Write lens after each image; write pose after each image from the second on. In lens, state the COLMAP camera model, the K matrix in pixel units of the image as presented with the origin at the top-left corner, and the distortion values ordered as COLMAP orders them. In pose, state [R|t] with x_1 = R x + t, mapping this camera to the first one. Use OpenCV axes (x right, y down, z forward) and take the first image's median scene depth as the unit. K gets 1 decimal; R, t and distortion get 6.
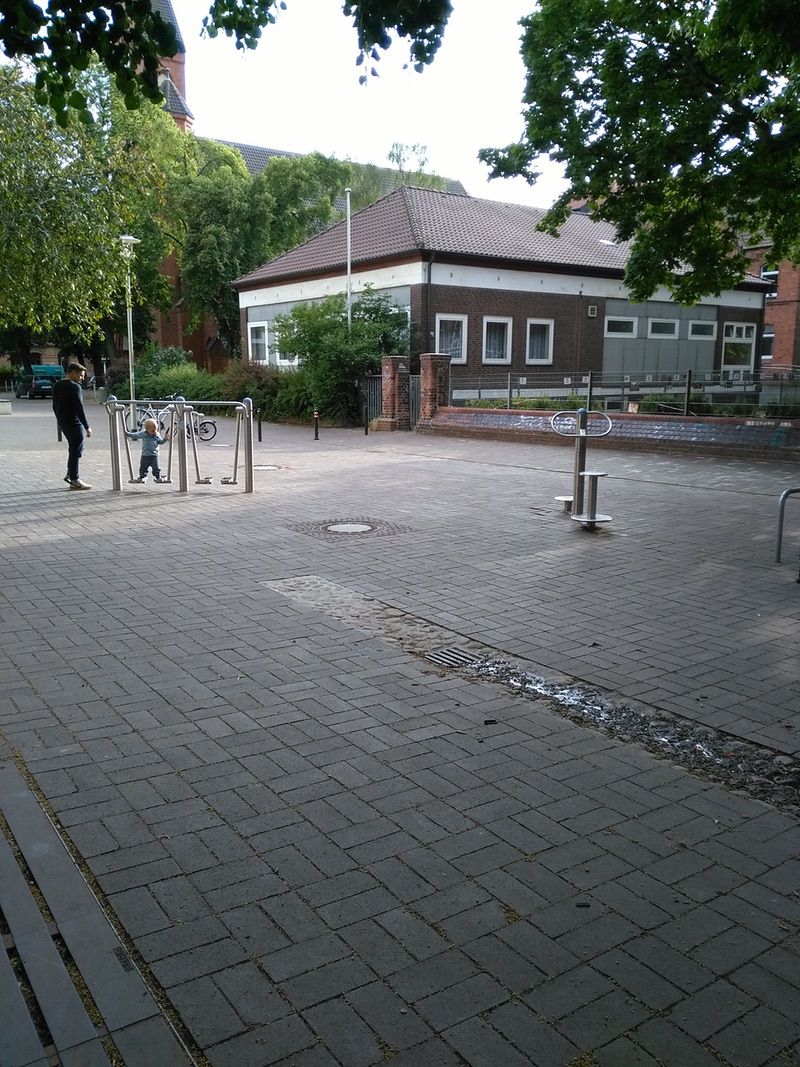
lens RADIAL K [[862.1, 0, 405.6], [0, 862.1, 534.7], [0, 0, 1]] dist [0.052726, -0.095796]
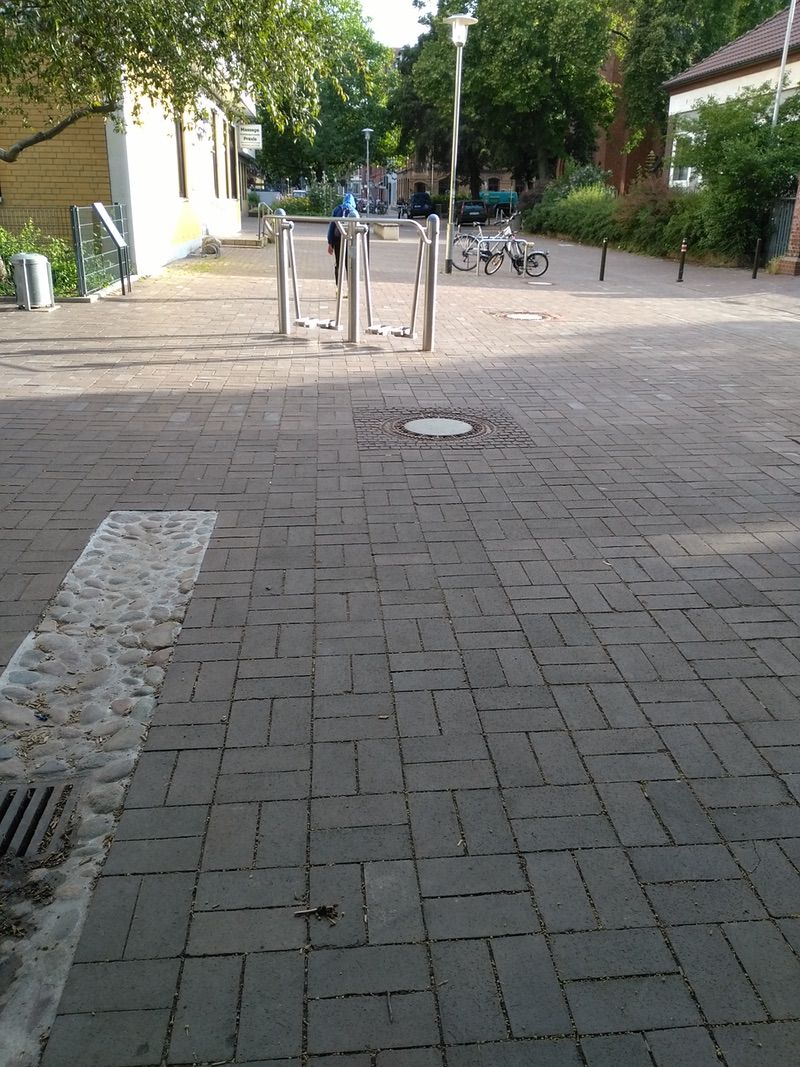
lens RADIAL K [[862.1, 0, 382.1], [0, 862.1, 538.6], [0, 0, 1]] dist [0.052726, -0.095796]
pose [[0.860535, 0.193217, -0.471324, 0.294771], [-0.102837, 0.972114, 0.210757, -0.077541], [0.498902, -0.132895, 0.856408, 0.567515]]
